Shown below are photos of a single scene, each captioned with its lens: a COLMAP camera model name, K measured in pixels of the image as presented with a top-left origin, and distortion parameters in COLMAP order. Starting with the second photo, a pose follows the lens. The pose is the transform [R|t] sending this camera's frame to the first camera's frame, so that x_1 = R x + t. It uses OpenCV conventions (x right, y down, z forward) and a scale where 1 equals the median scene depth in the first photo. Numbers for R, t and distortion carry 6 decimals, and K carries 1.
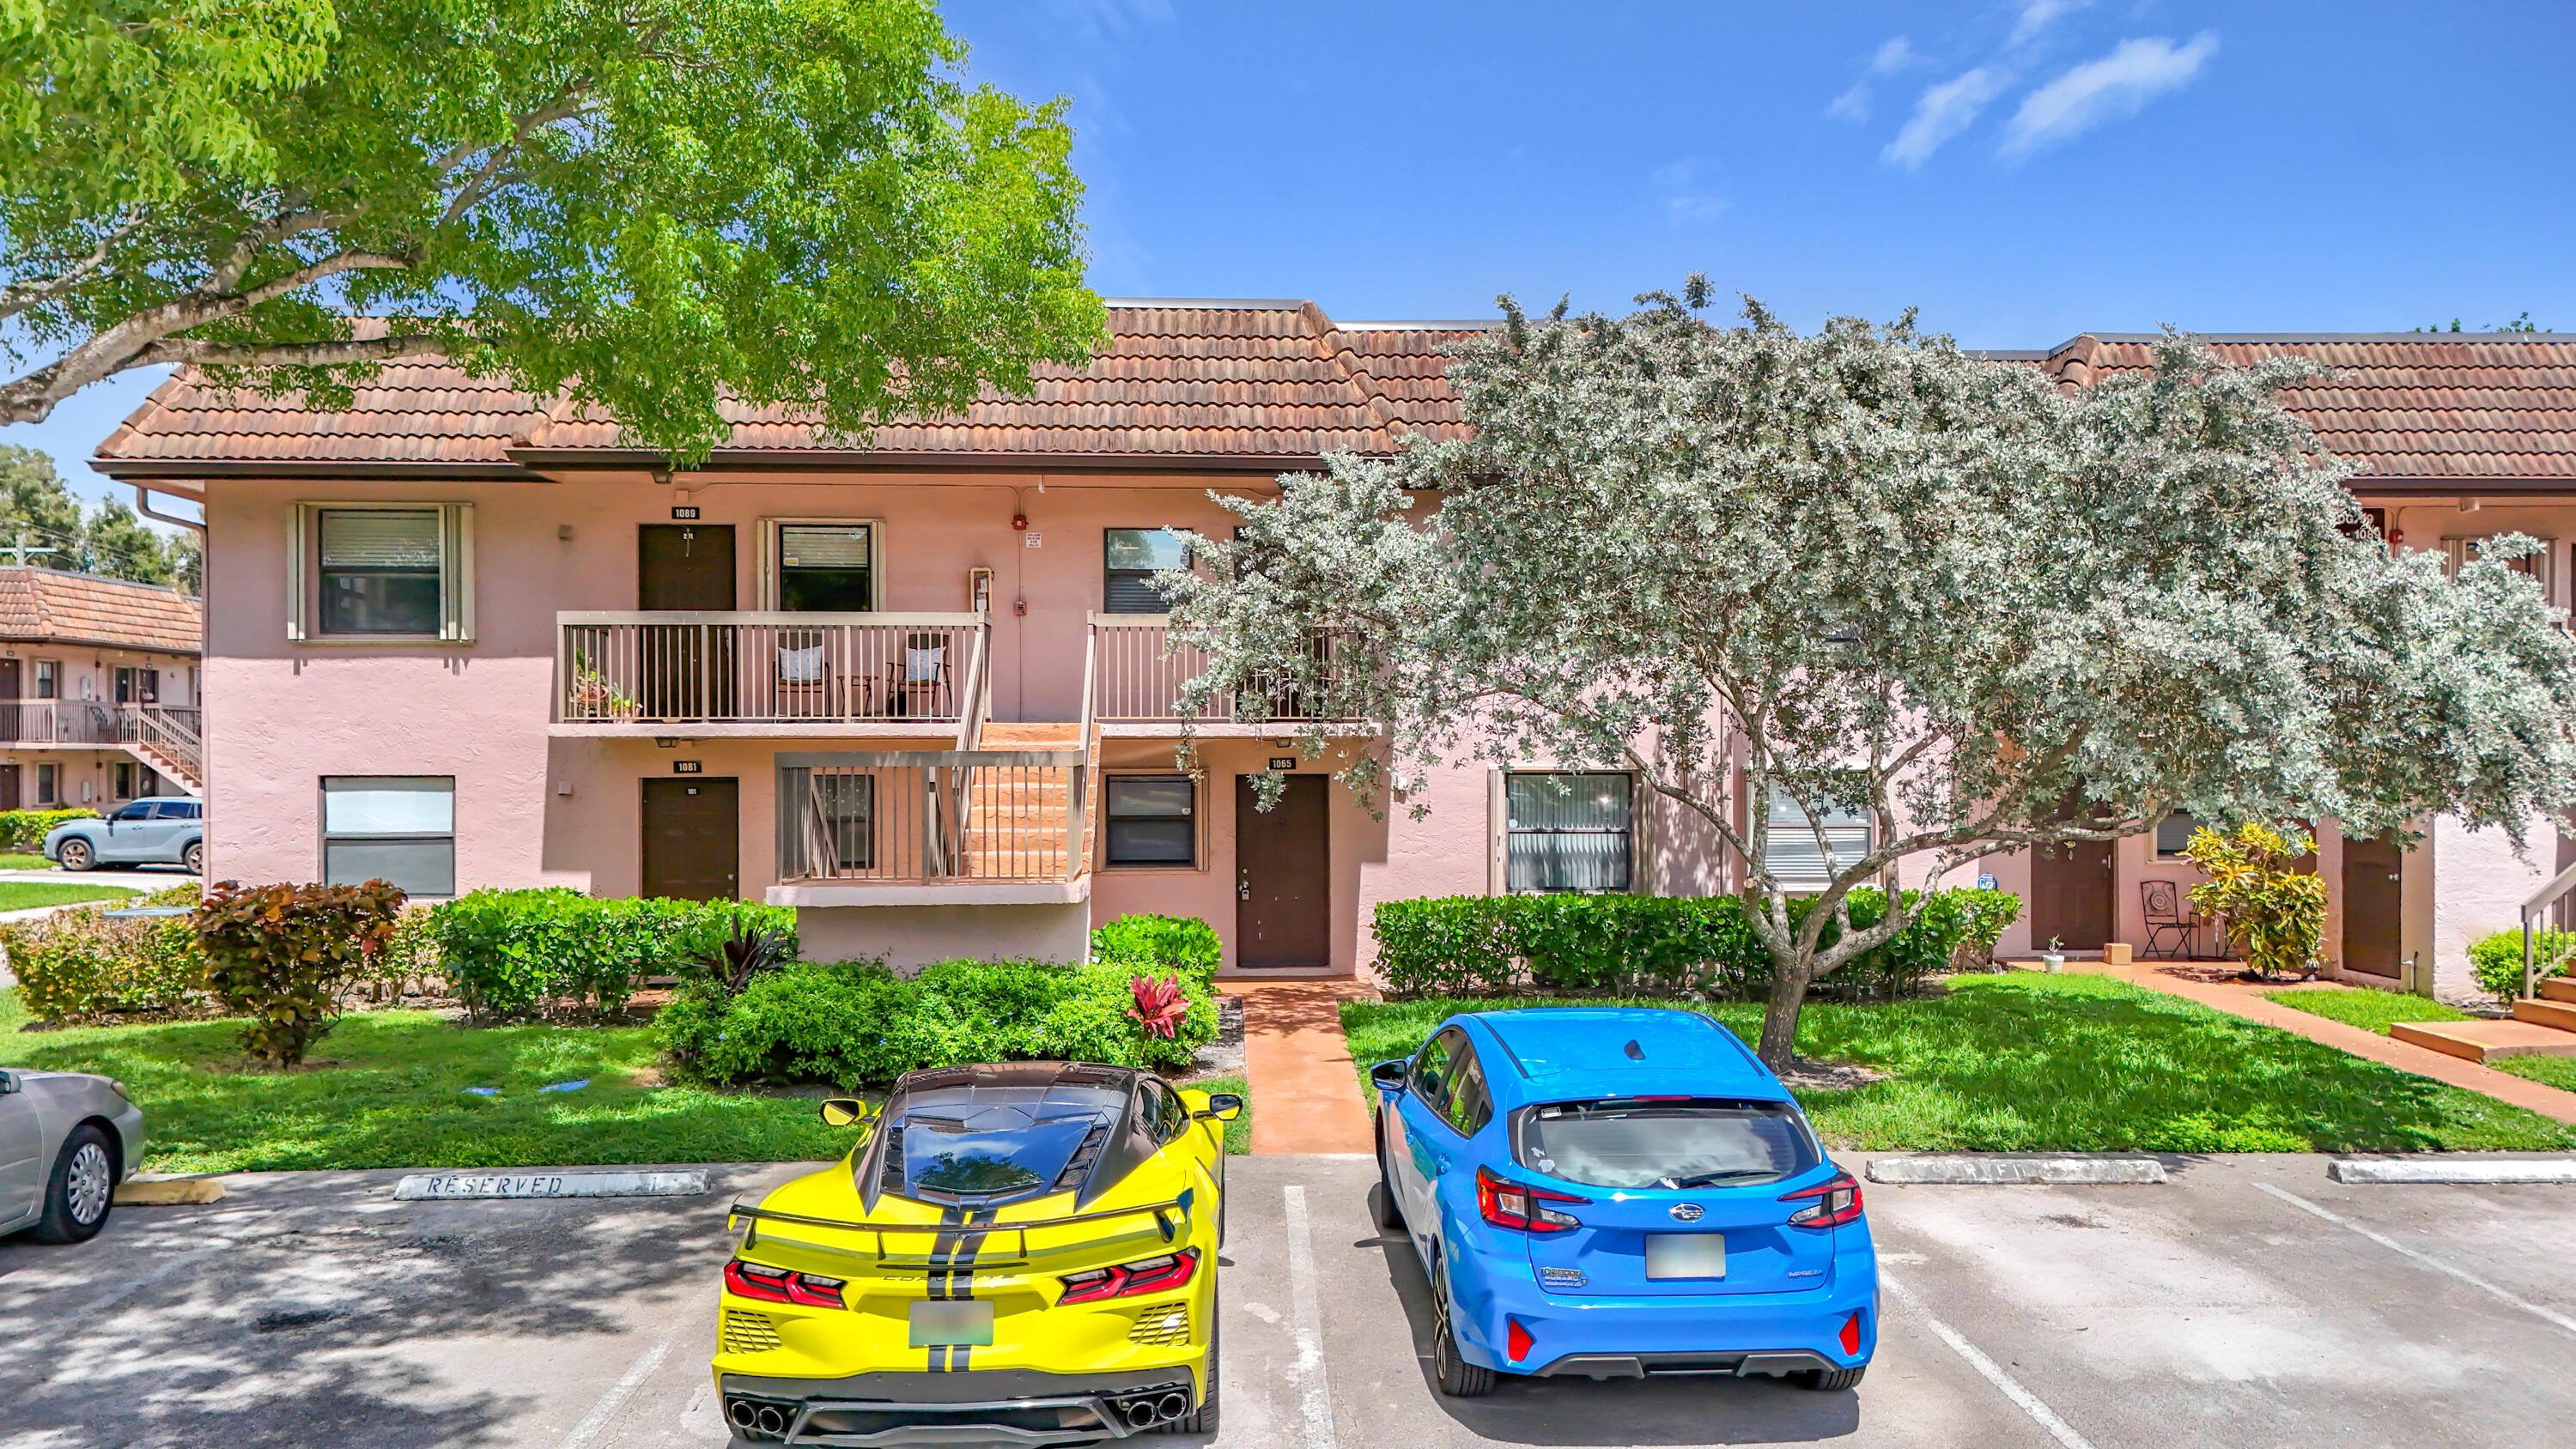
lens RADIAL K [[1977.0, 0, 1288.0], [0, 1977.0, 724.5], [0, 0, 1]] dist [0.039719, -0.007305]
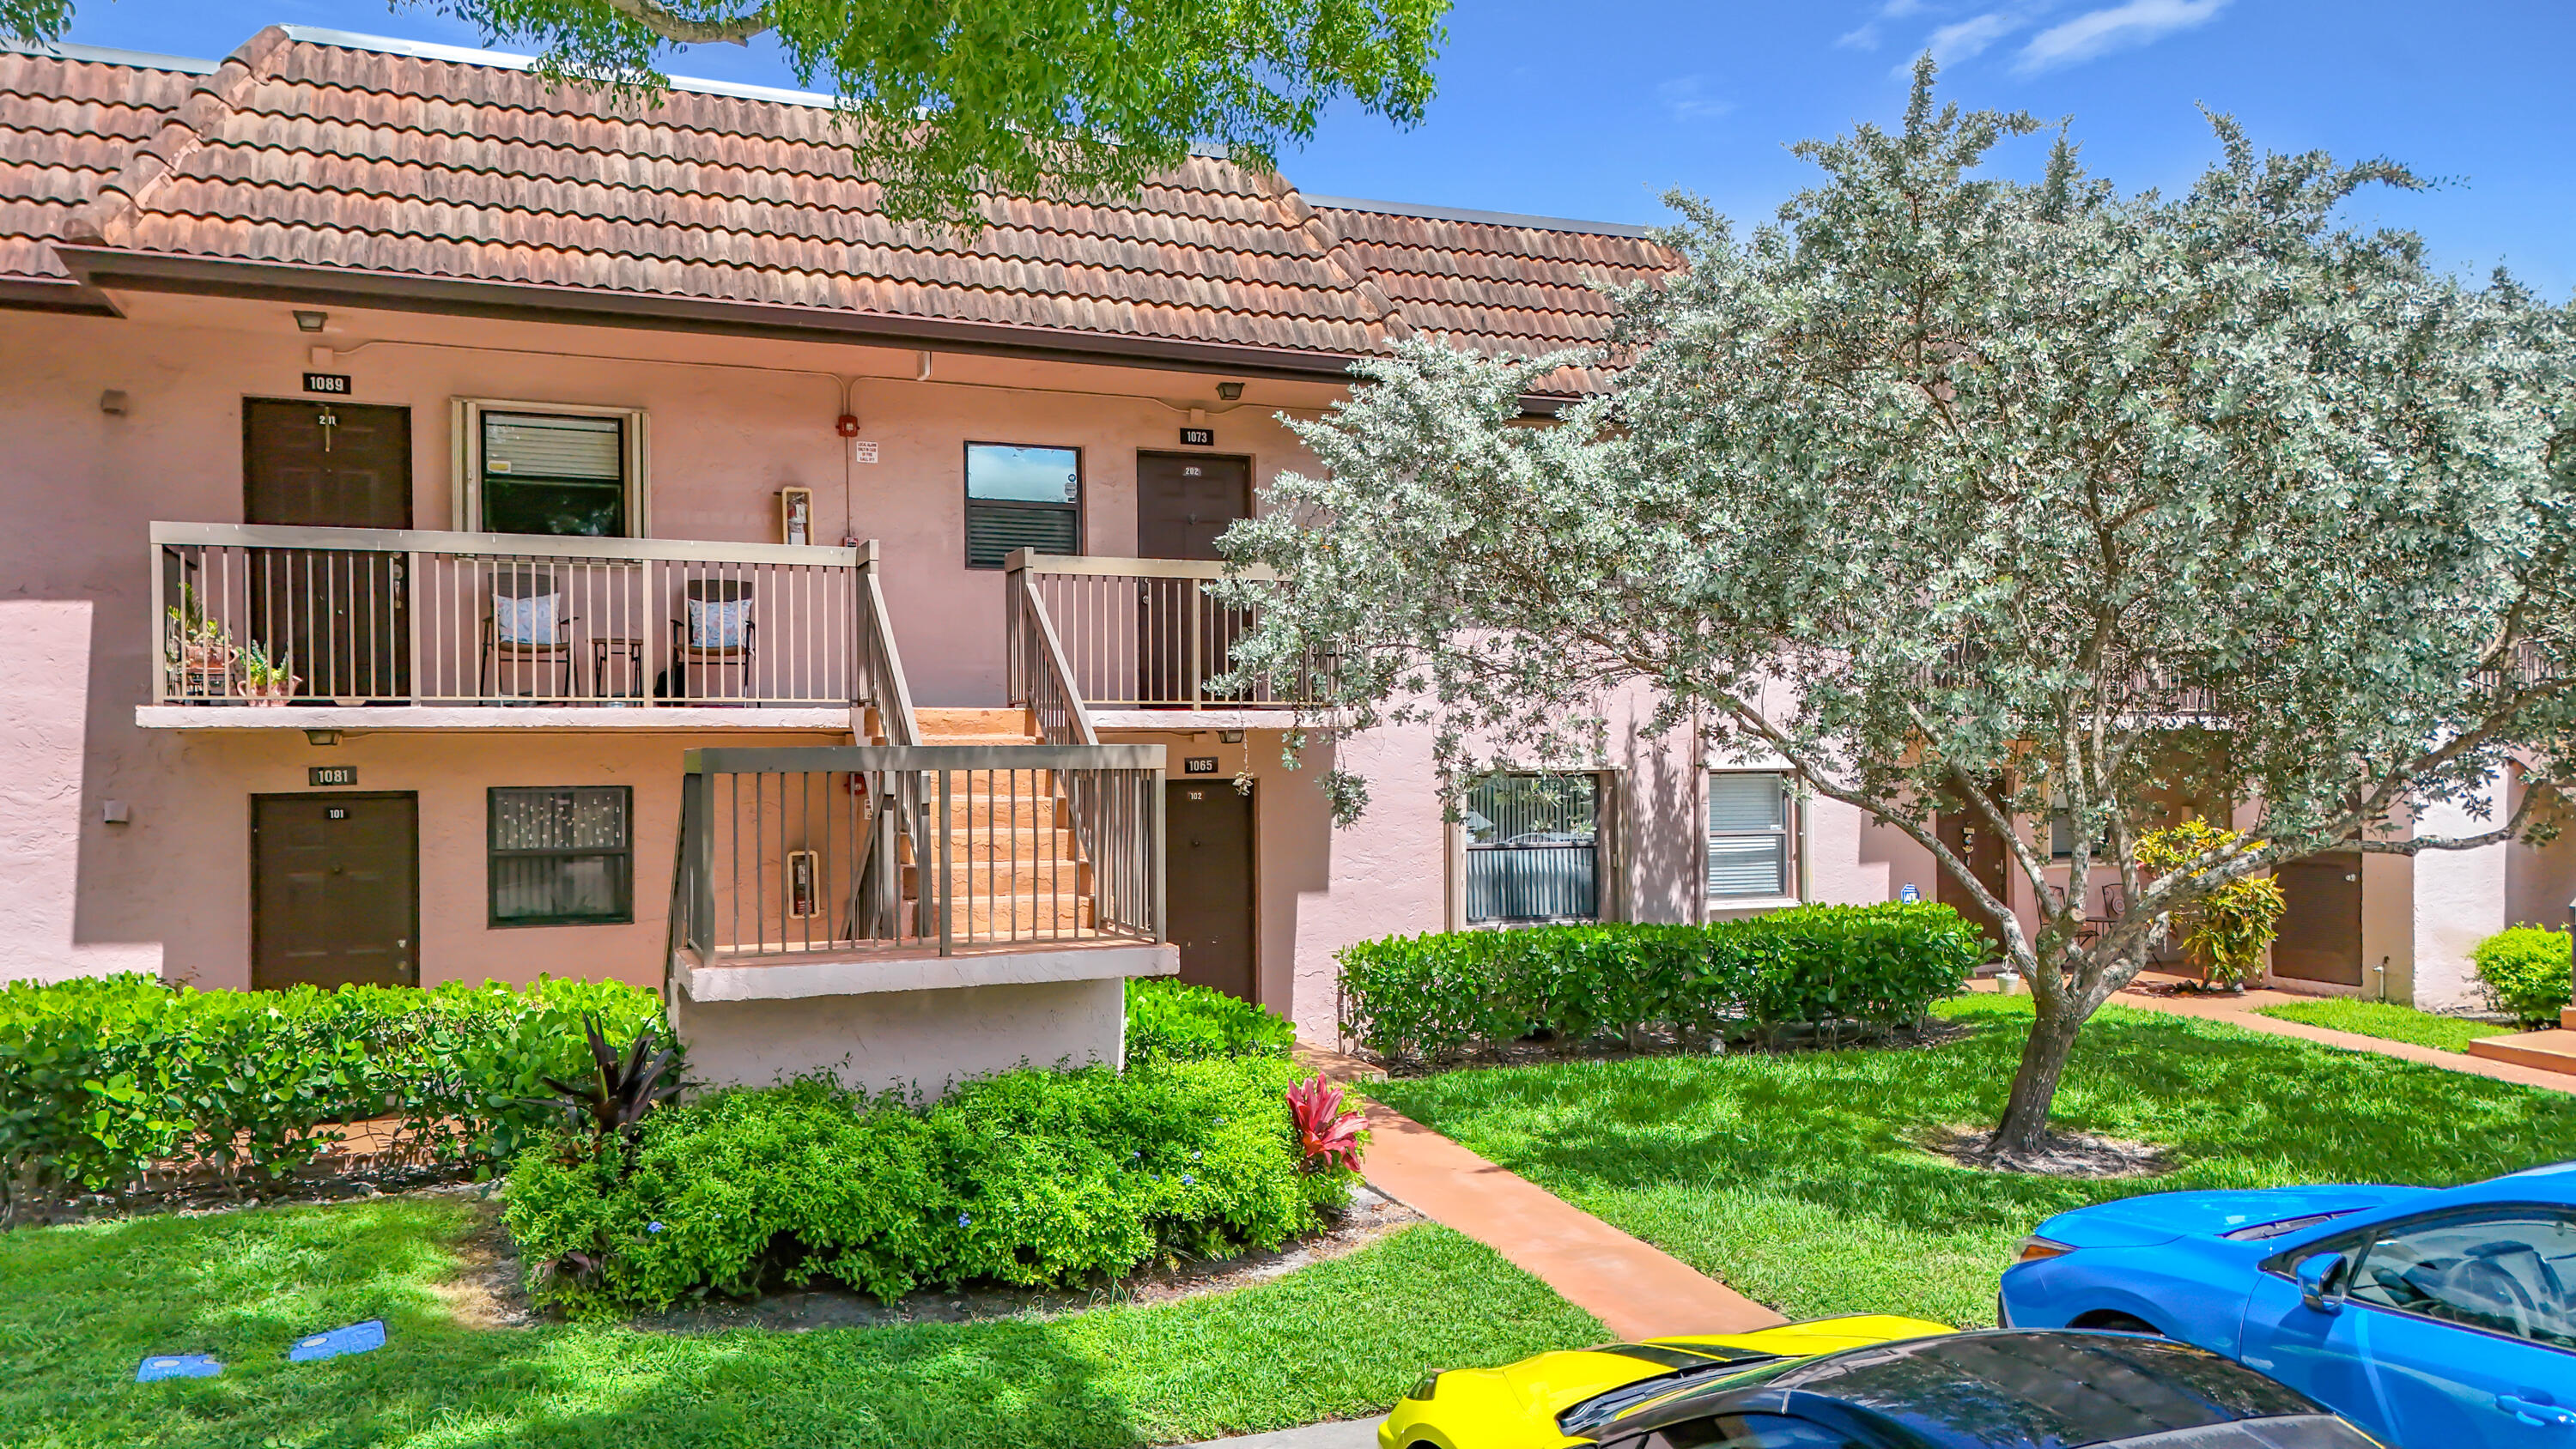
lens RADIAL K [[1977.0, 0, 1288.0], [0, 1977.0, 724.5], [0, 0, 1]] dist [0.039719, -0.007305]
pose [[0.938810, 0.000767, 0.344436, -0.234678], [-0.000506, 1.000000, -0.000849, 0.005373], [-0.344436, 0.000623, 0.938810, 0.284004]]
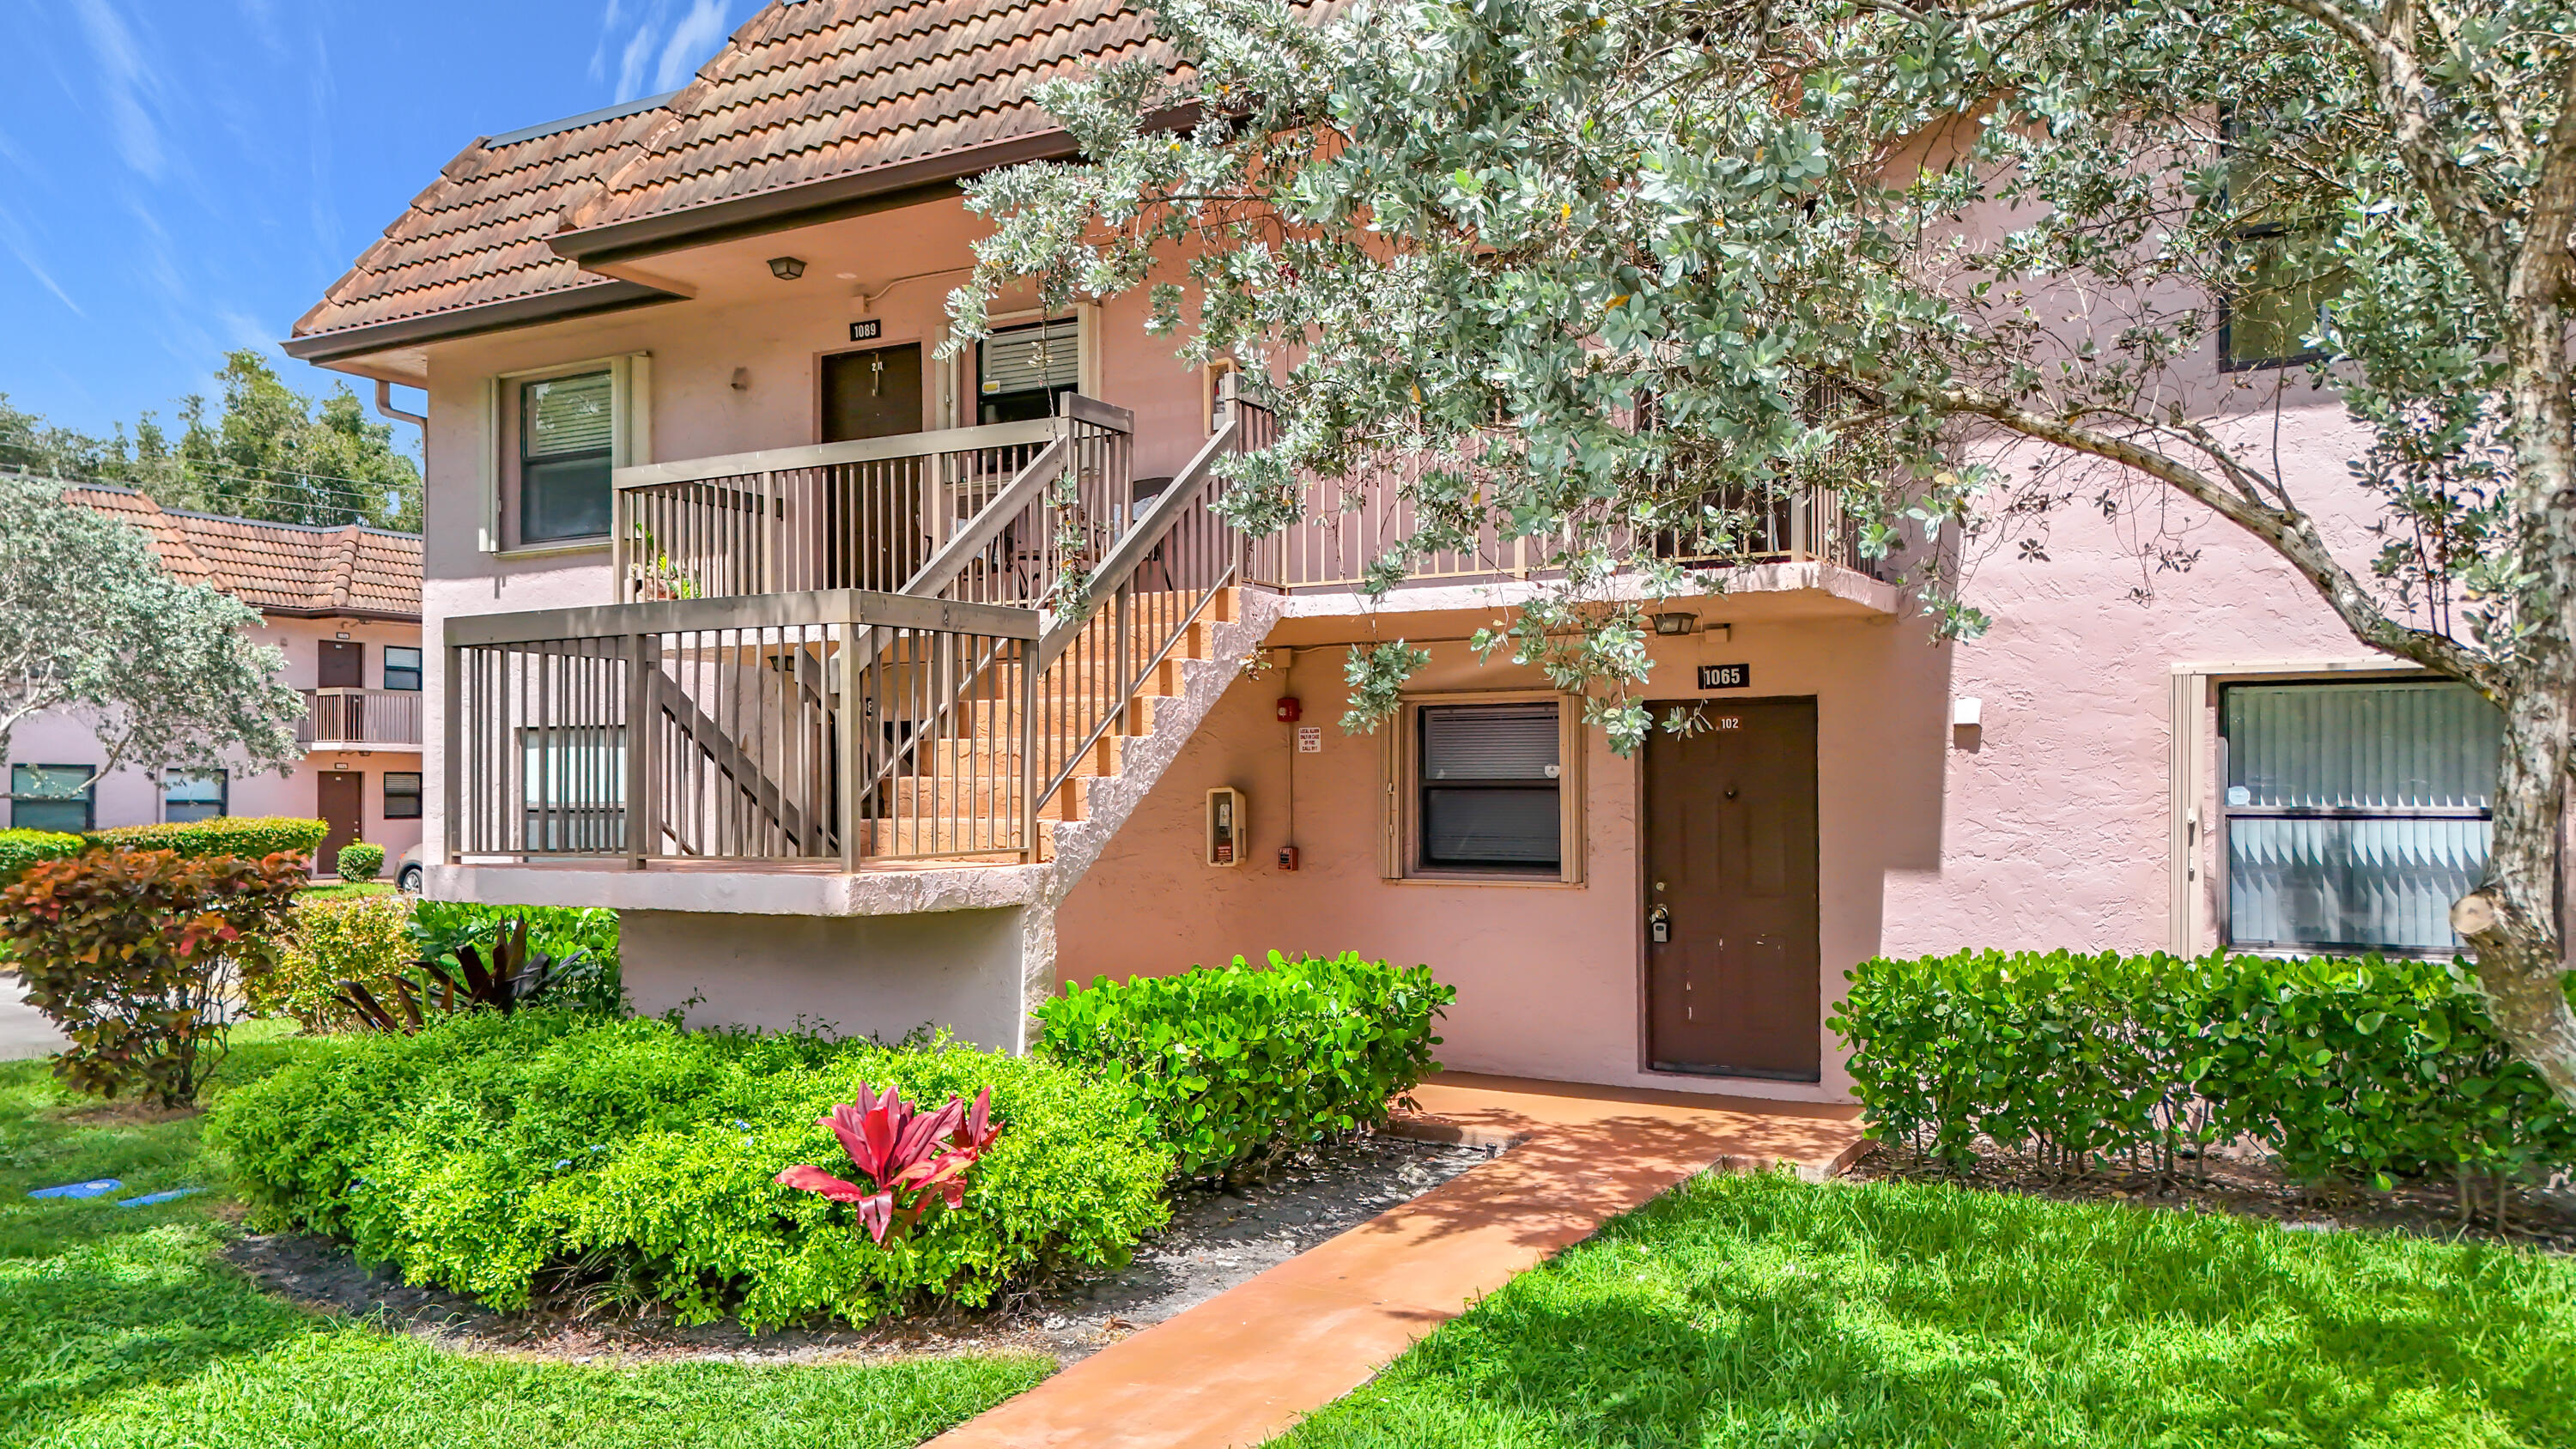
lens RADIAL K [[1977.0, 0, 1288.0], [0, 1977.0, 724.5], [0, 0, 1]] dist [0.039719, -0.007305]
pose [[0.853423, -0.015957, -0.520974, 0.170420], [0.006327, 0.999775, -0.020257, 0.042442], [0.521180, 0.013991, 0.853332, 0.507632]]
